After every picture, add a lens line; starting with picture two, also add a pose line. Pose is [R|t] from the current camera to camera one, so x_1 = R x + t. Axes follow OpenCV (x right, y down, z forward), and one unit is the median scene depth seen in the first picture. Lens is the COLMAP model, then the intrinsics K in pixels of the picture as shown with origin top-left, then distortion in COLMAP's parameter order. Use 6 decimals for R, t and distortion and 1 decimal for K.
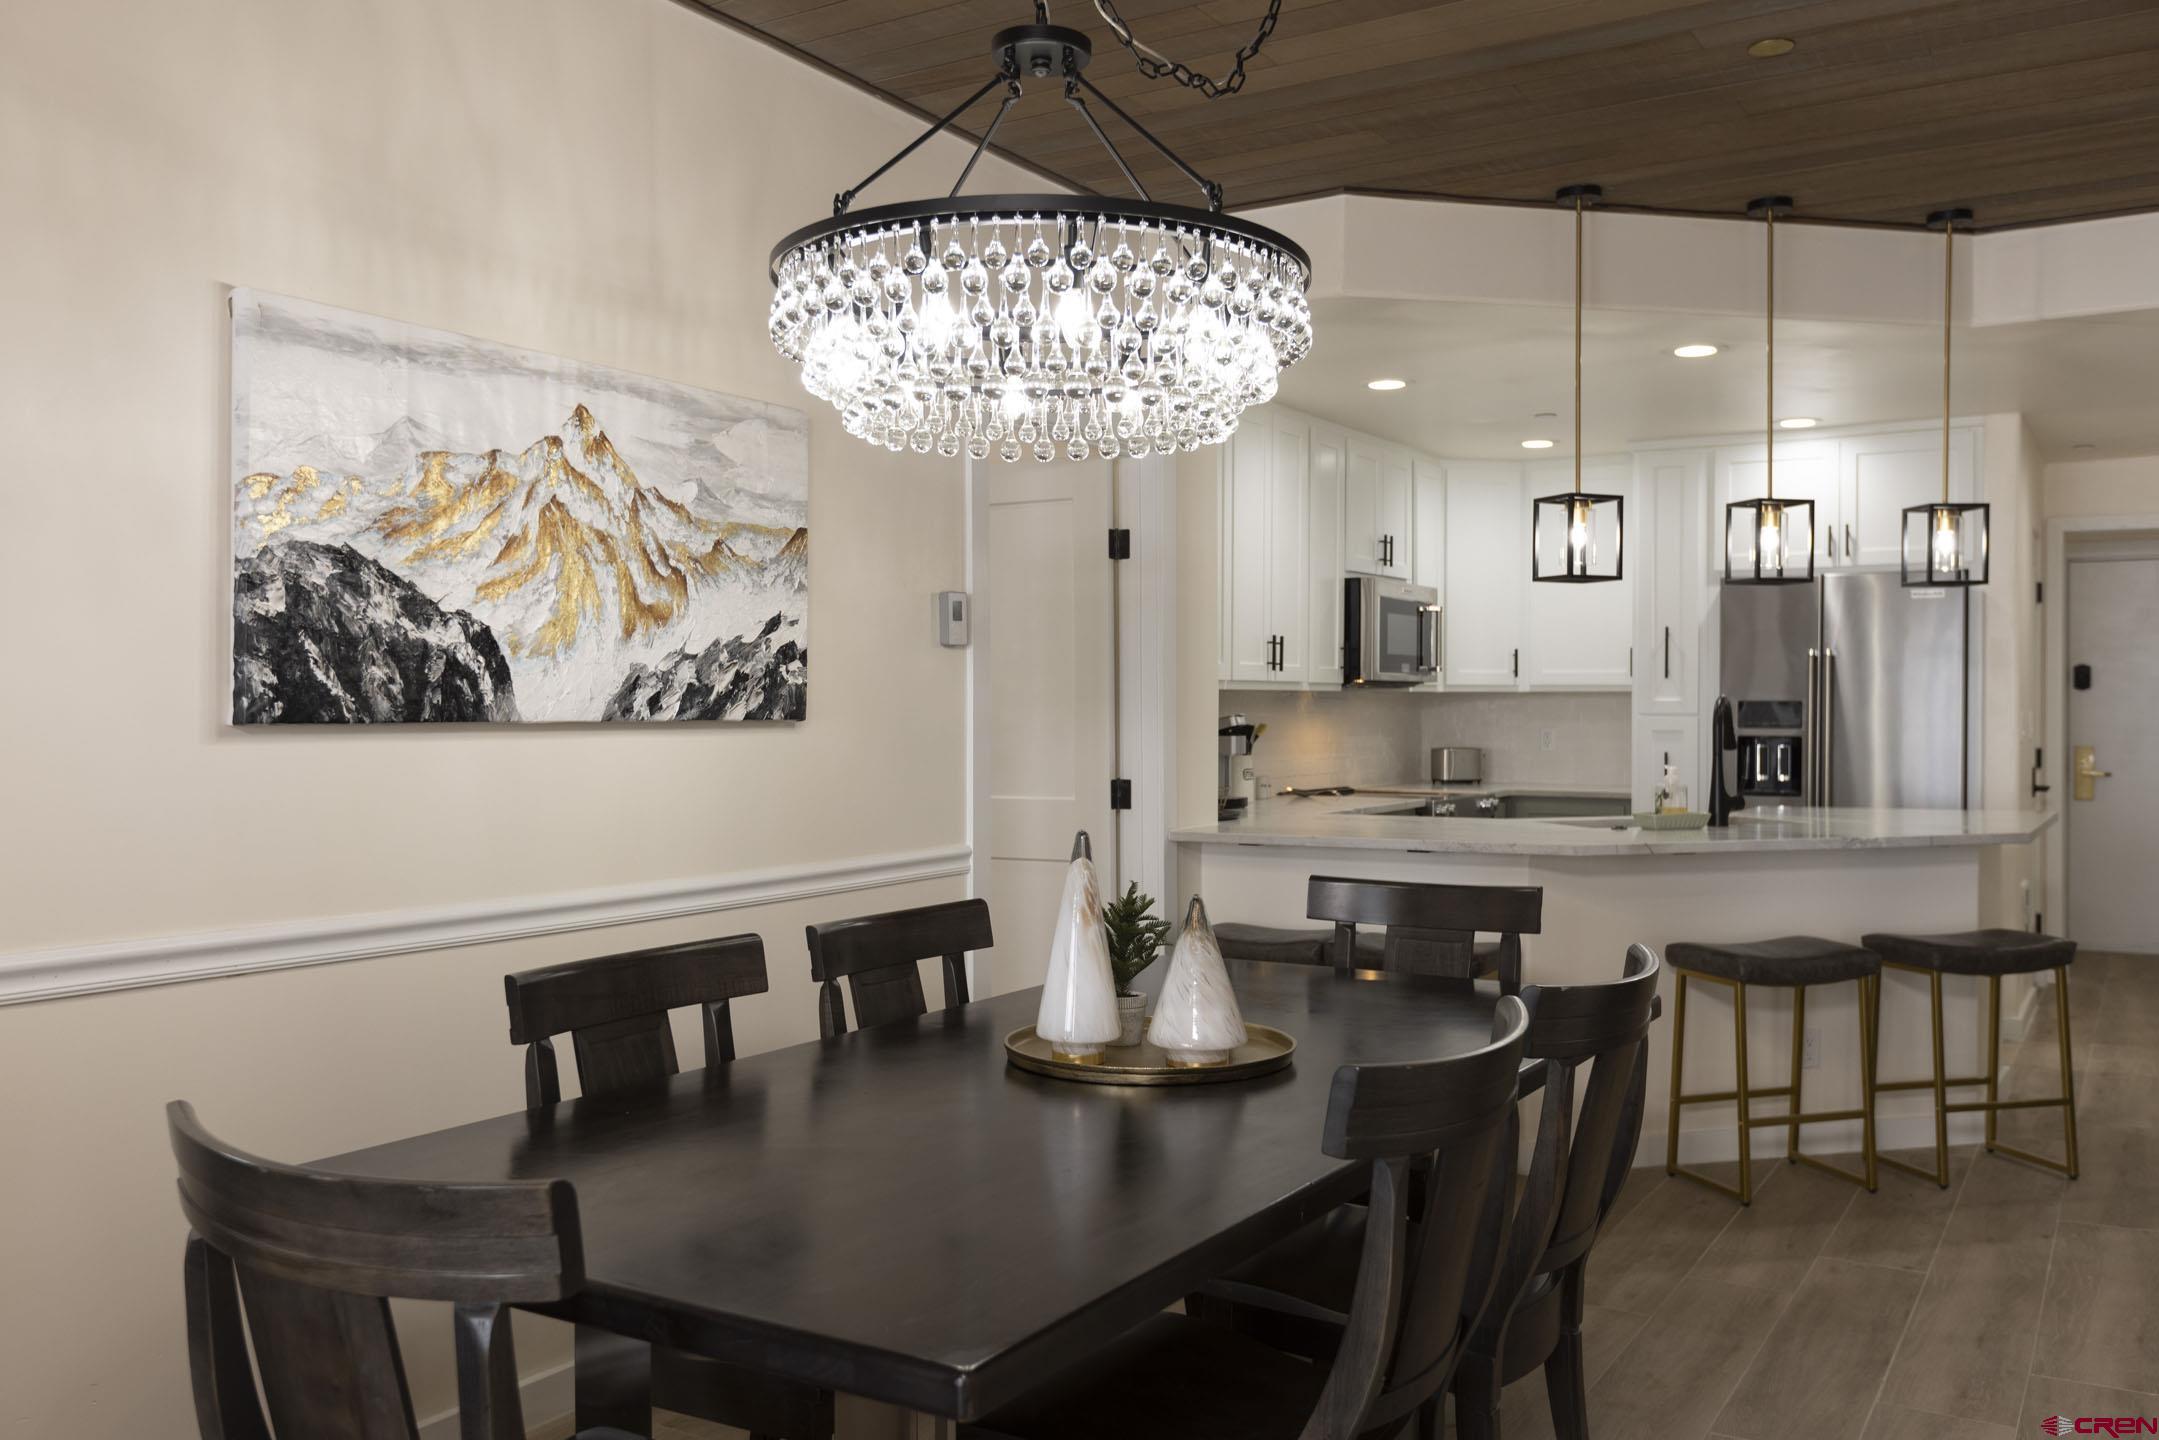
lens RADIAL K [[1804.8, 0, 1079.0], [0, 1804.8, 720.2], [0, 0, 1]] dist [-0.001960, -0.001881]
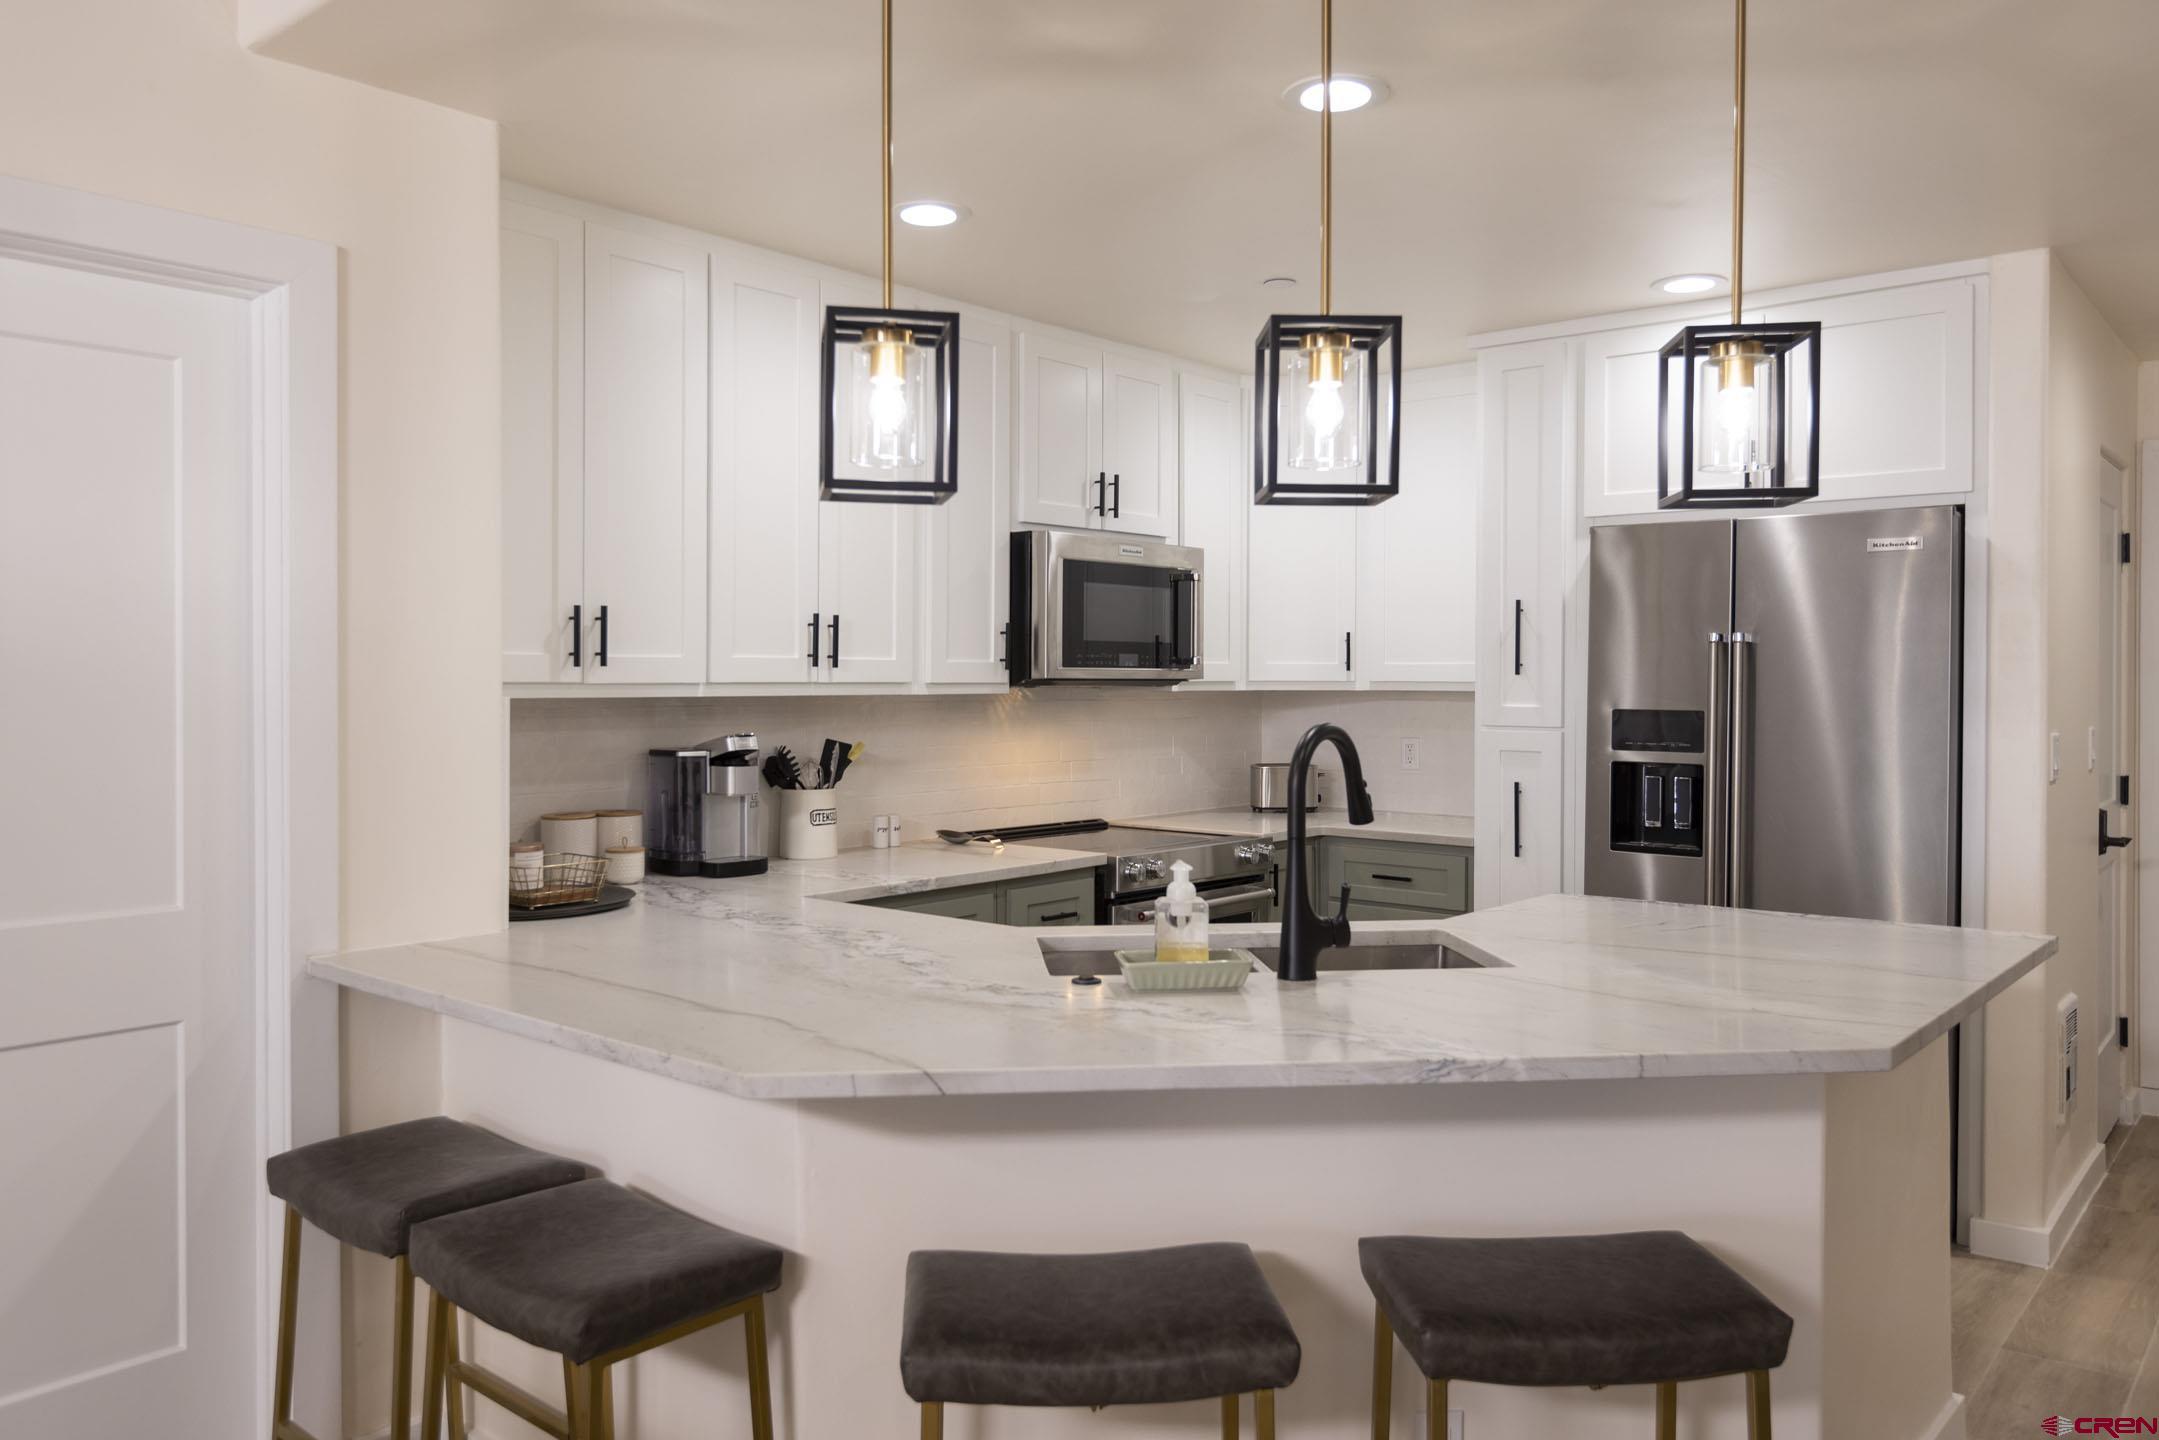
lens RADIAL K [[1573.1, 0, 1088.9], [0, 1573.1, 675.1], [0, 0, 1]] dist [0.003760, 0.001070]
pose [[0.988161, 0.002347, -0.153399, 0.258853], [-0.003886, 0.999945, -0.009736, -0.016728], [0.153368, 0.010217, 0.988116, 0.384313]]
